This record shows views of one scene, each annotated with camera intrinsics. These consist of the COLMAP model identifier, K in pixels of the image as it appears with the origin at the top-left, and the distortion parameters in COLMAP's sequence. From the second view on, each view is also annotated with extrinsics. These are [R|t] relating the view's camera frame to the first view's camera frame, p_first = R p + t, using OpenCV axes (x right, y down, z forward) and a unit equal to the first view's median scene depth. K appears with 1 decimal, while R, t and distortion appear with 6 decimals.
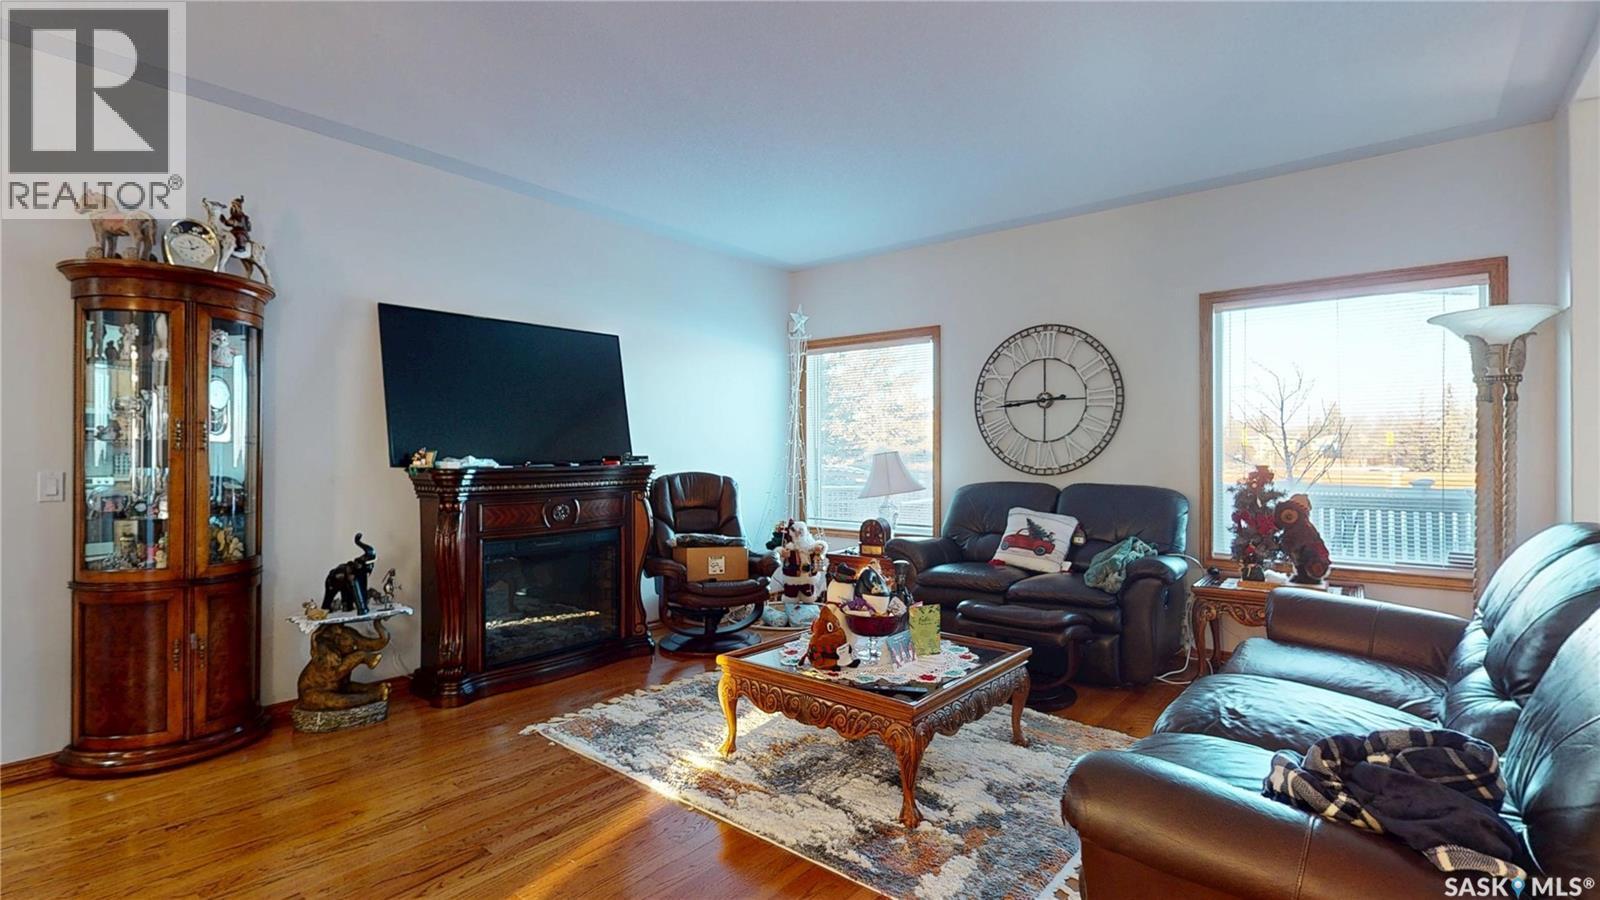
lens RADIAL K [[742.8, 0, 800.0], [0, 742.8, 450.0], [0, 0, 1]] dist [0.001518, 0.000163]
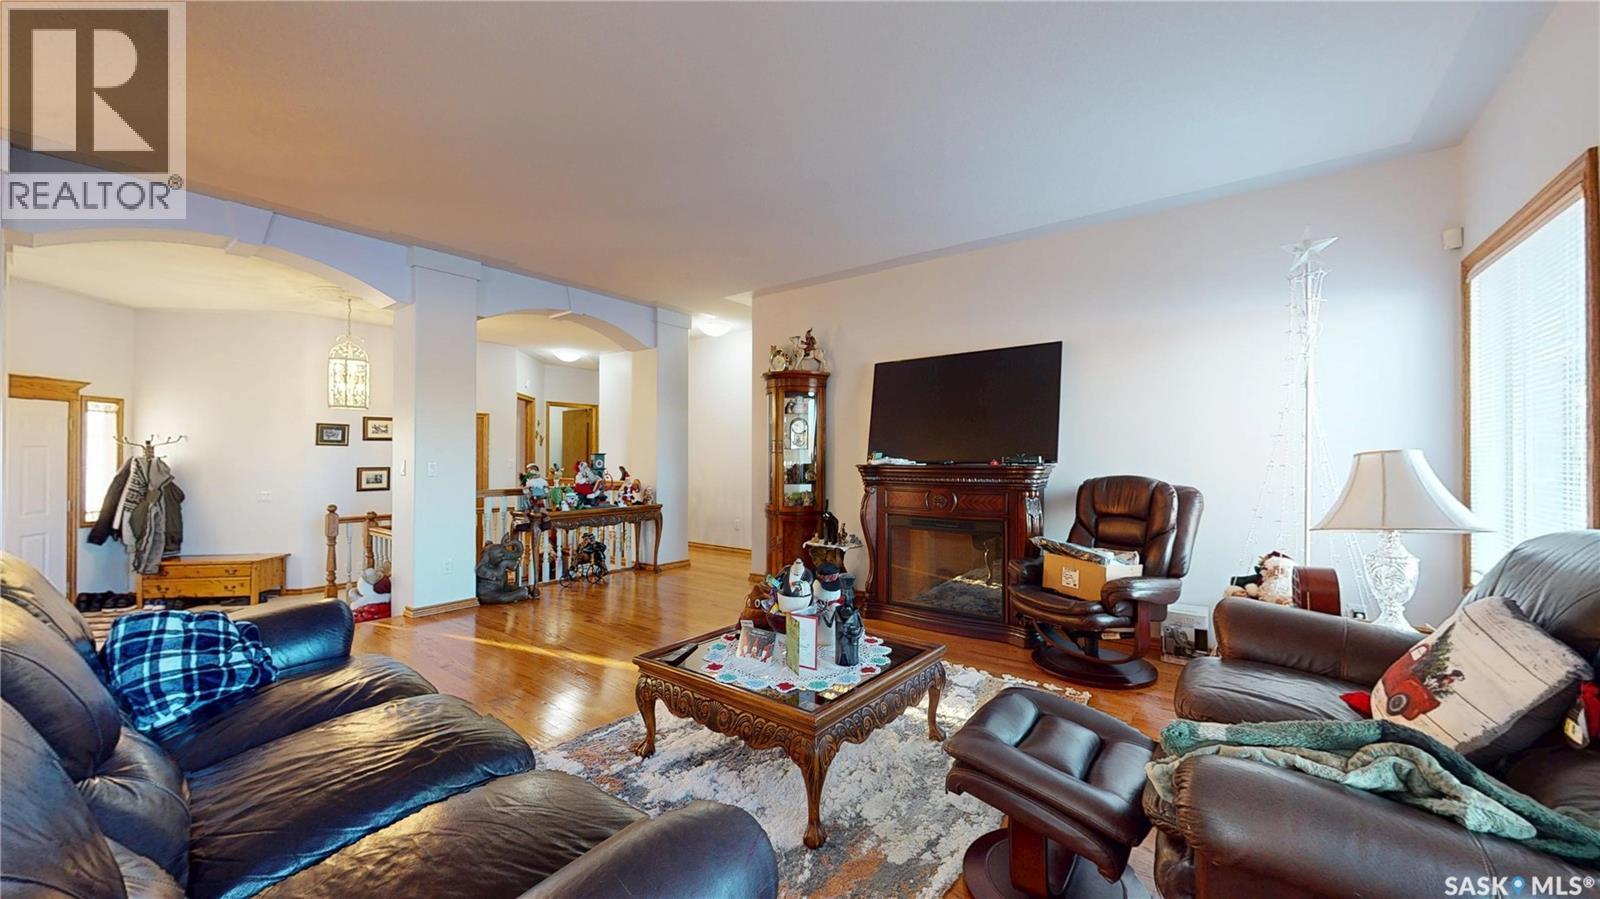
lens RADIAL K [[586.9, 0, 801.1], [0, 586.9, 452.5], [0, 0, 1]] dist [0.000221, -0.000037]
pose [[0.048050, -0.008618, -0.998808, 0.596031], [0.009581, 0.999921, -0.008166, 0.004677], [0.998799, -0.009177, 0.048129, 0.636868]]
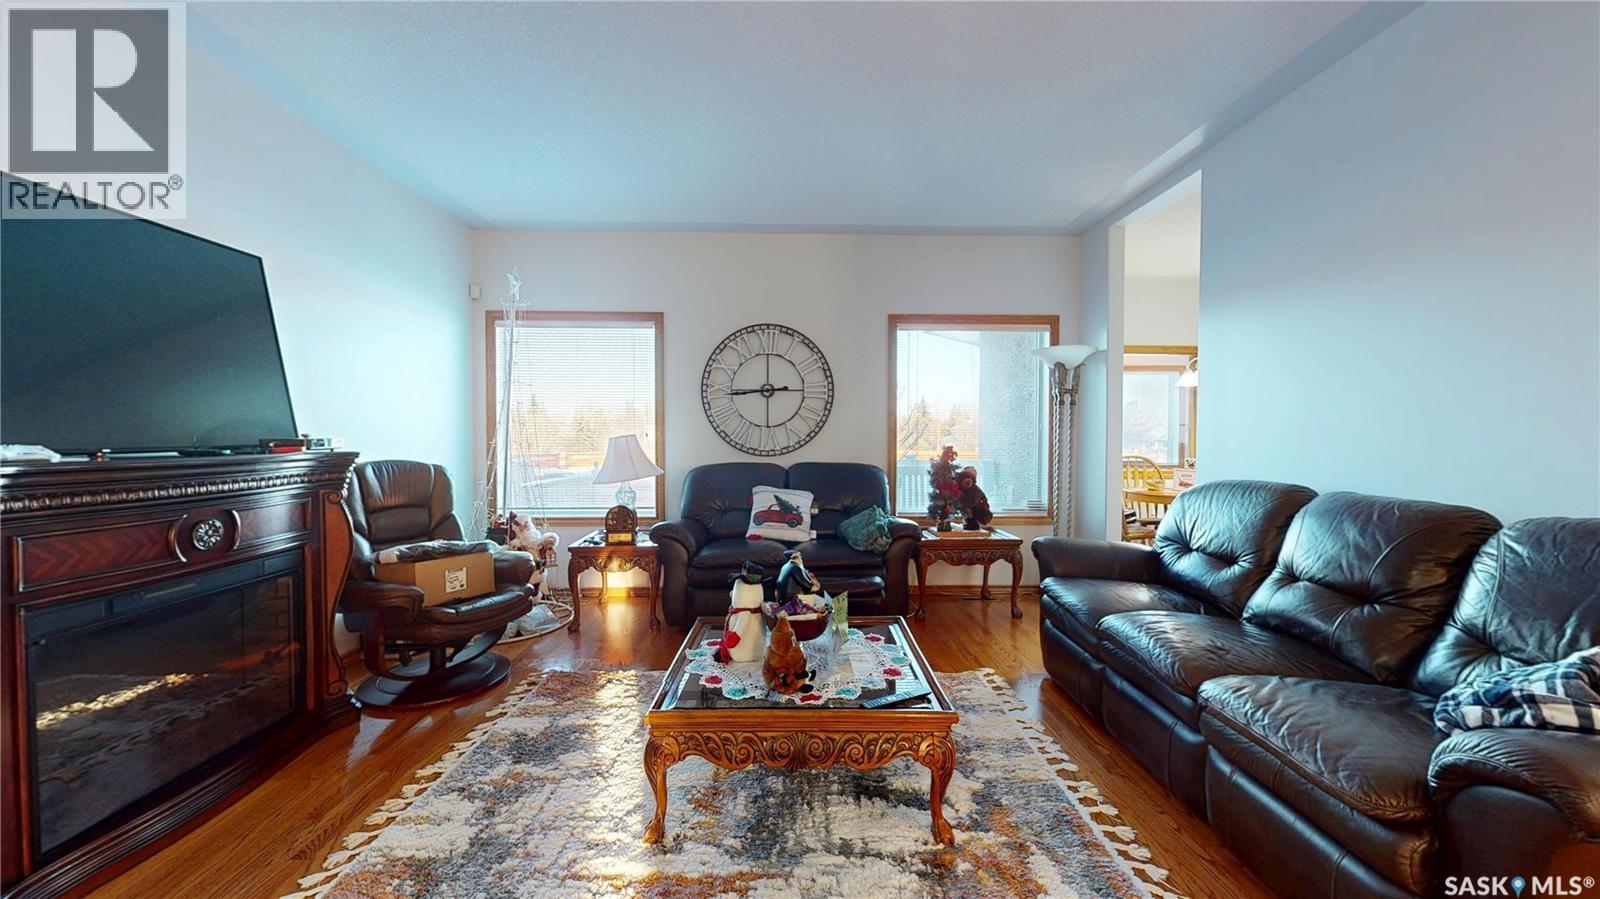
lens RADIAL K [[586.9, 0, 801.1], [0, 586.9, 452.5], [0, 0, 1]] dist [0.000221, -0.000037]
pose [[0.757493, -0.014140, 0.652690, -0.240970], [-0.005351, 0.999597, 0.027866, 0.003109], [-0.652821, -0.024601, 0.757113, 0.308699]]
